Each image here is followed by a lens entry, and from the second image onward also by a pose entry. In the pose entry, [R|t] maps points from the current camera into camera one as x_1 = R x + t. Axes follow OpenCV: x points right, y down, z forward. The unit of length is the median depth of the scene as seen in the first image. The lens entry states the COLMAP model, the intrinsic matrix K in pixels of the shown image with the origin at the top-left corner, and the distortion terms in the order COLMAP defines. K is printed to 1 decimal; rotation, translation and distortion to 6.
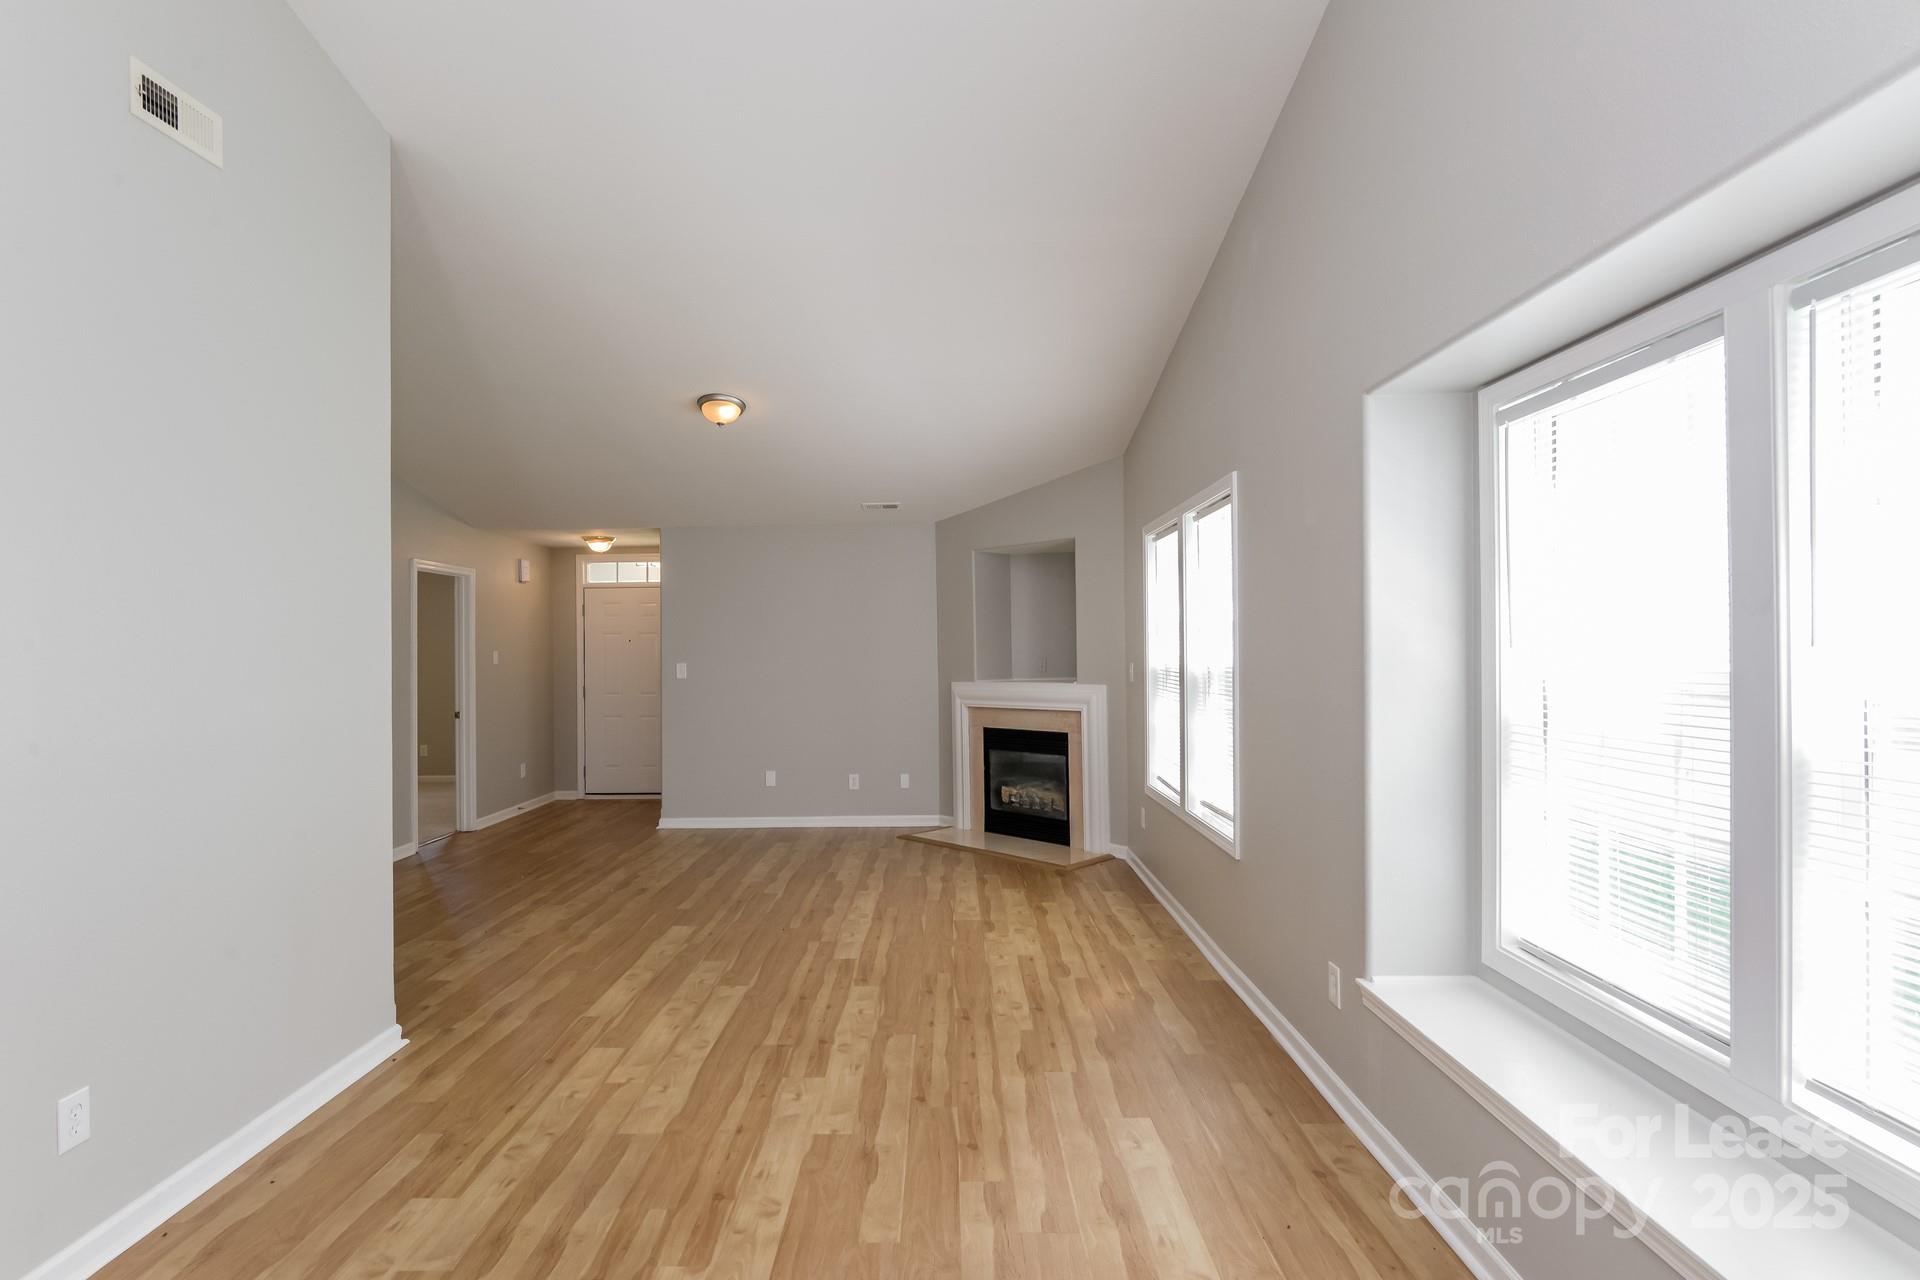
lens RADIAL K [[938.0, 0, 960.0], [0, 938.0, 640.0], [0, 0, 1]] dist [0.001797, -0.000149]
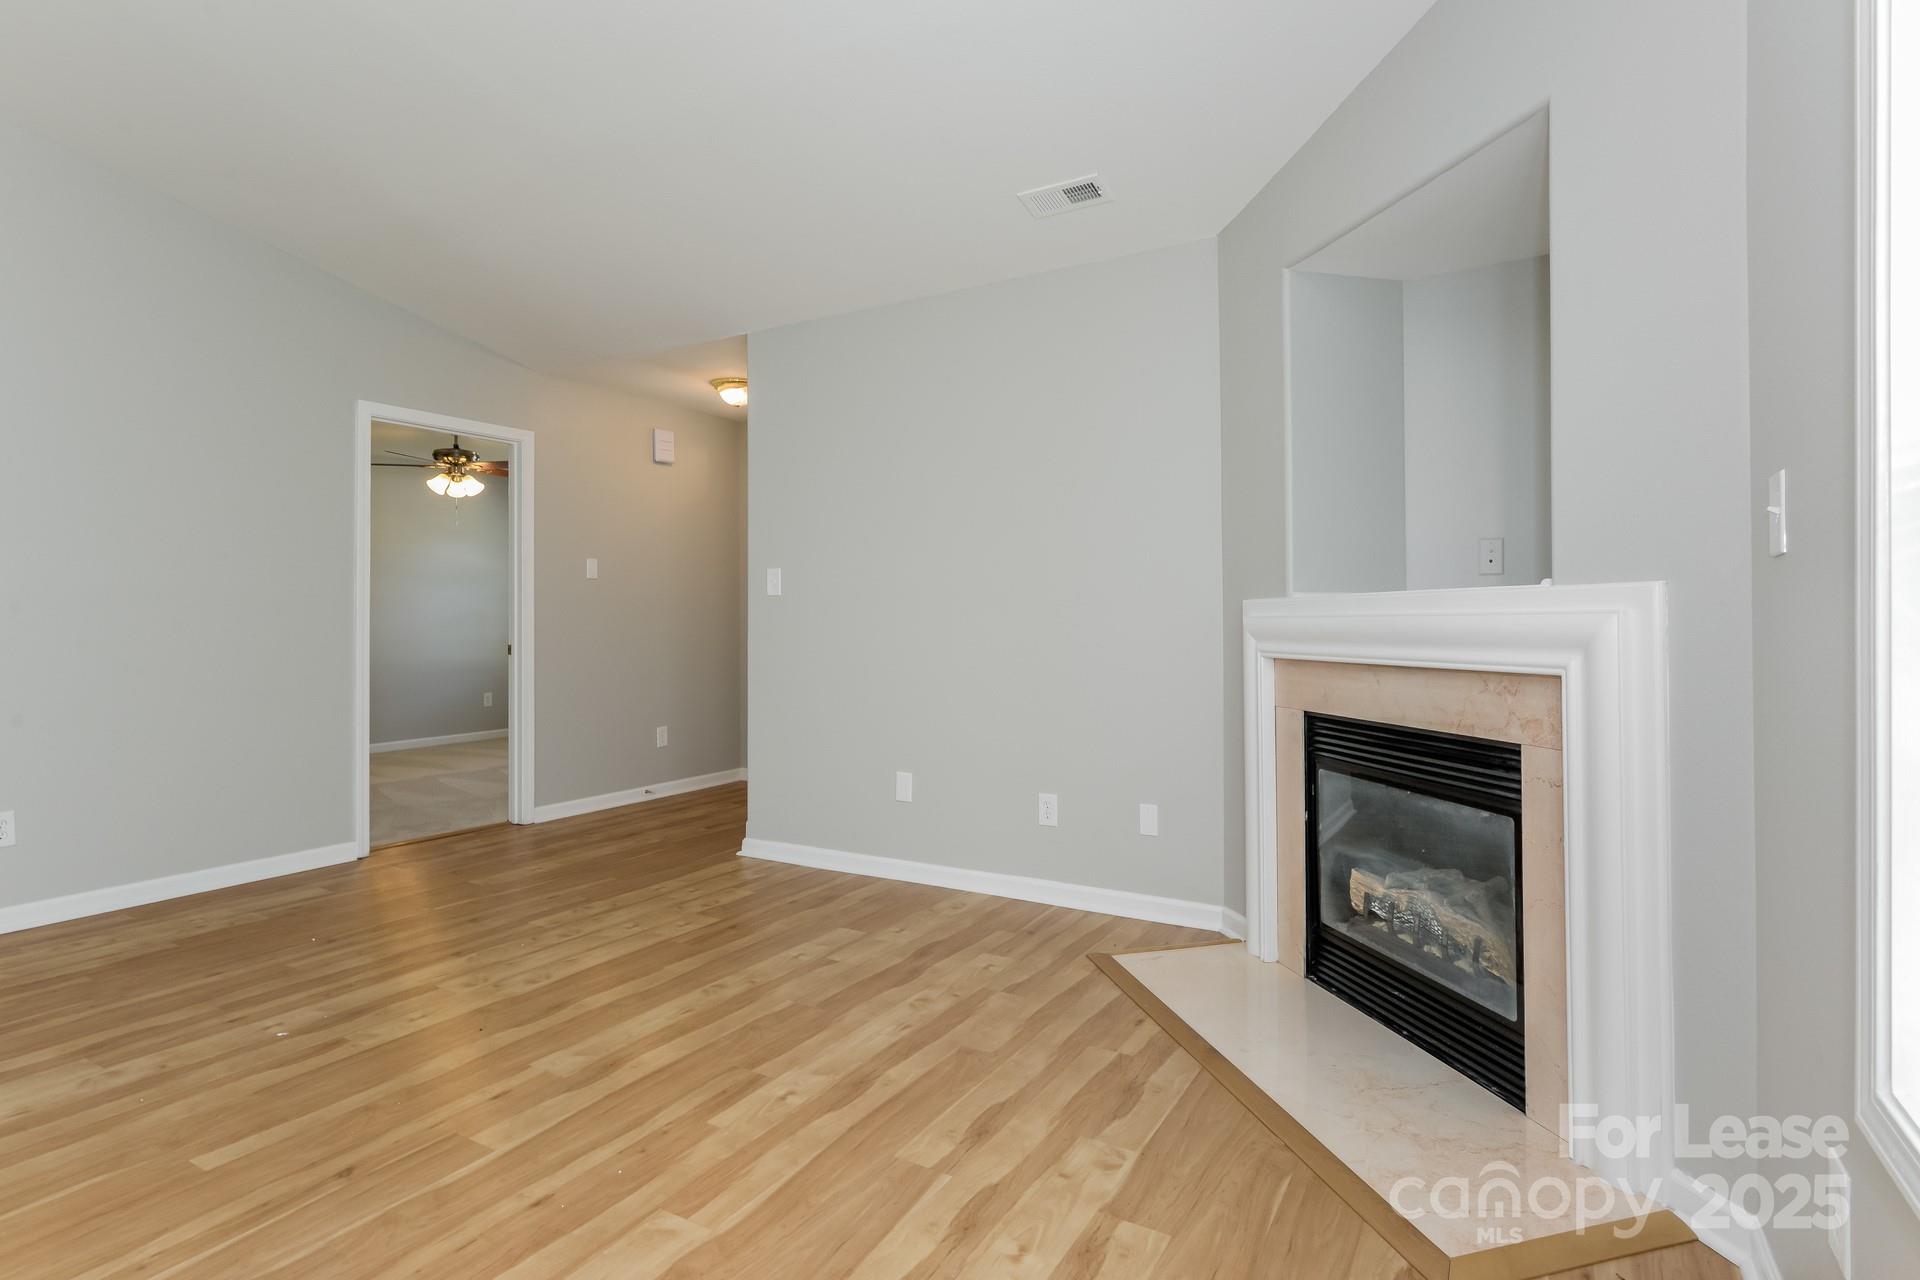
lens RADIAL K [[951.8, 0, 1007.8], [0, 951.8, 623.0], [0, 0, 1]] dist [0.000188, -0.000014]
pose [[0.871777, 0.009454, -0.489811, 0.111985], [0.000041, 0.999812, 0.019371, 0.048880], [0.489902, -0.016907, 0.871613, 0.596750]]
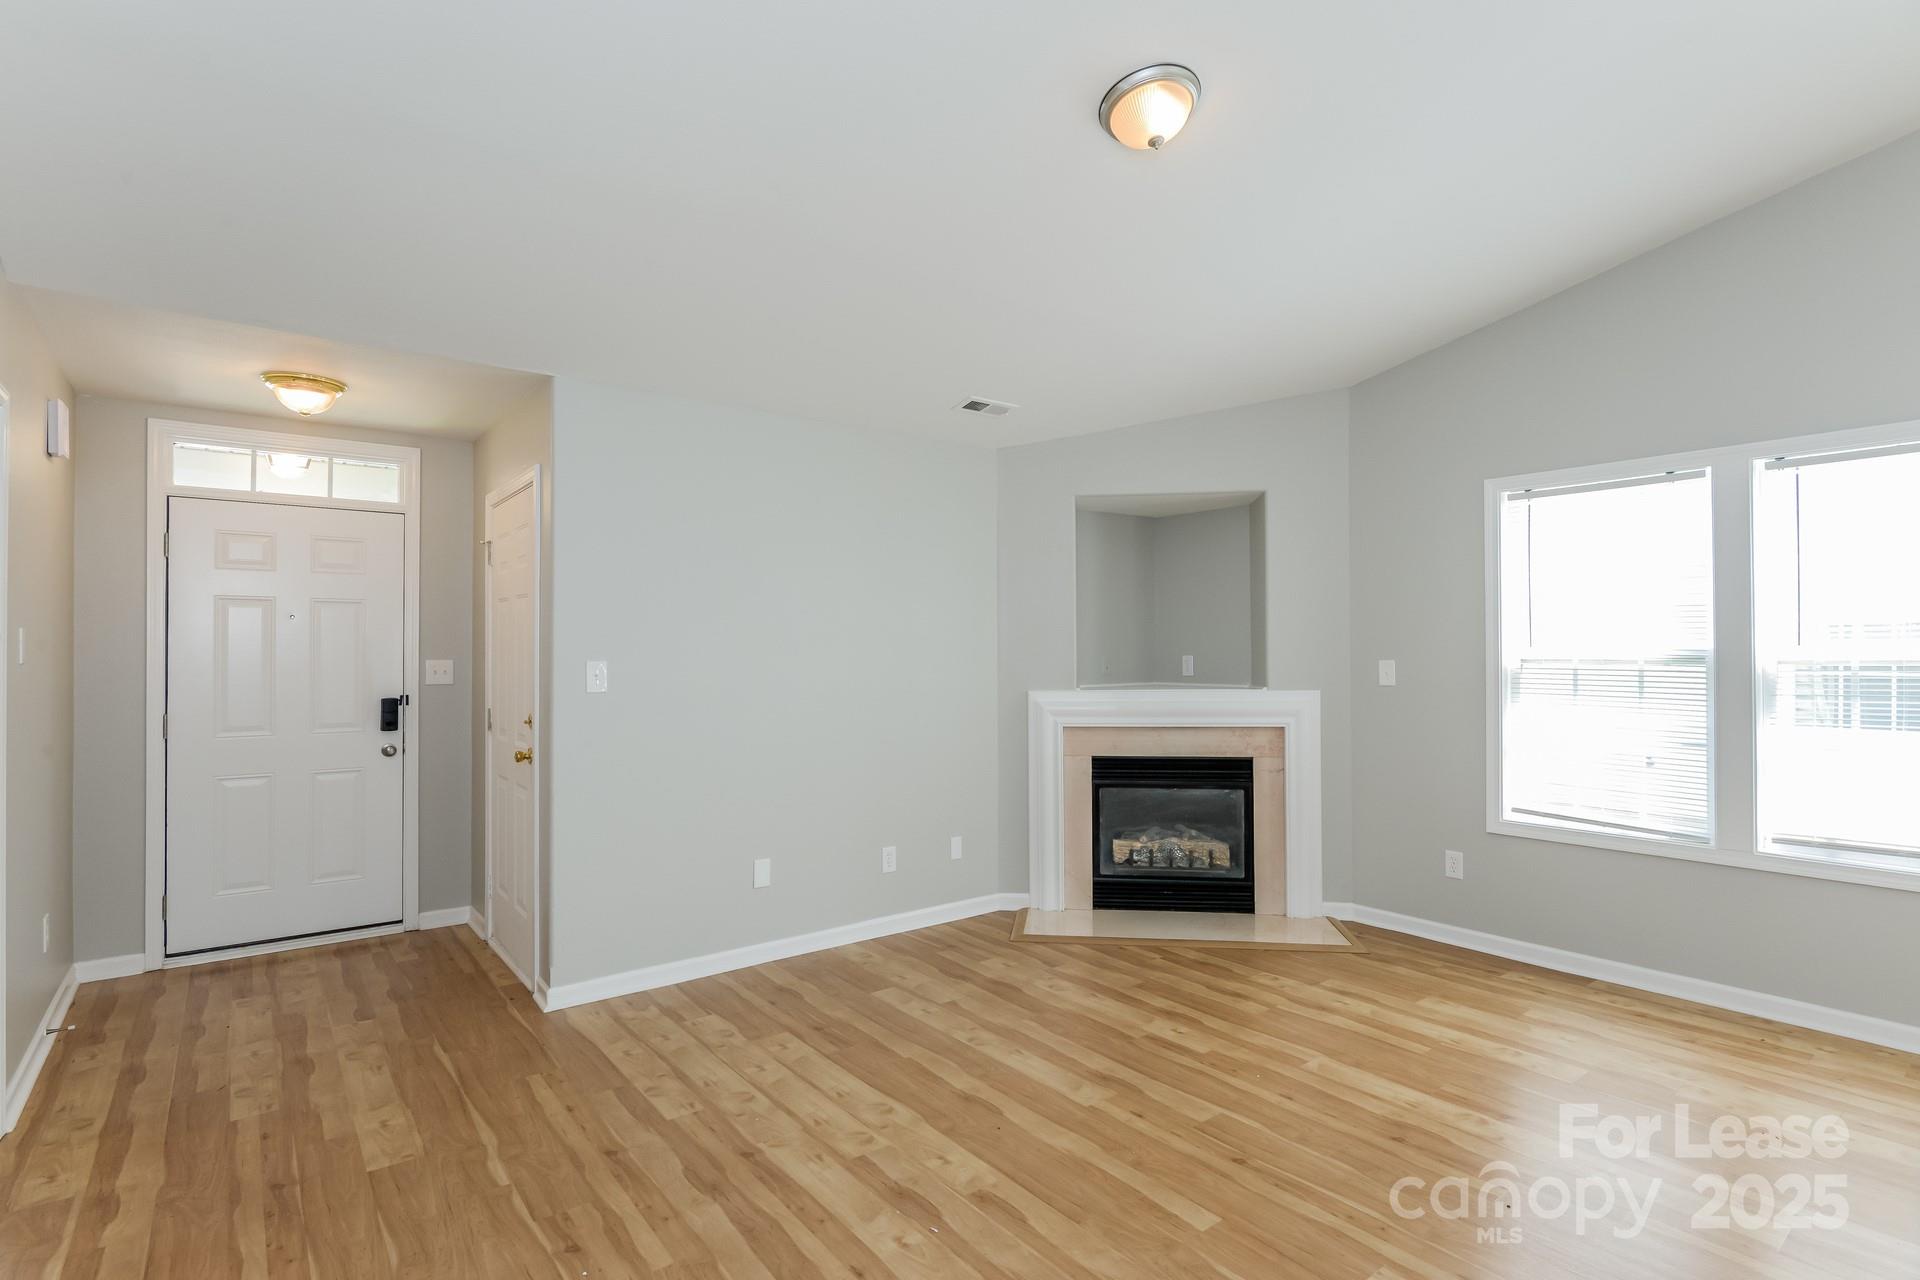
lens RADIAL K [[919.6, 0, 965.4], [0, 919.6, 678.4], [0, 0, 1]] dist [-0.004335, -0.000163]
pose [[0.795815, -0.009597, 0.605464, -0.453611], [-0.009699, 0.999544, 0.028591, 0.018378], [-0.605463, -0.028625, 0.795359, 0.530169]]
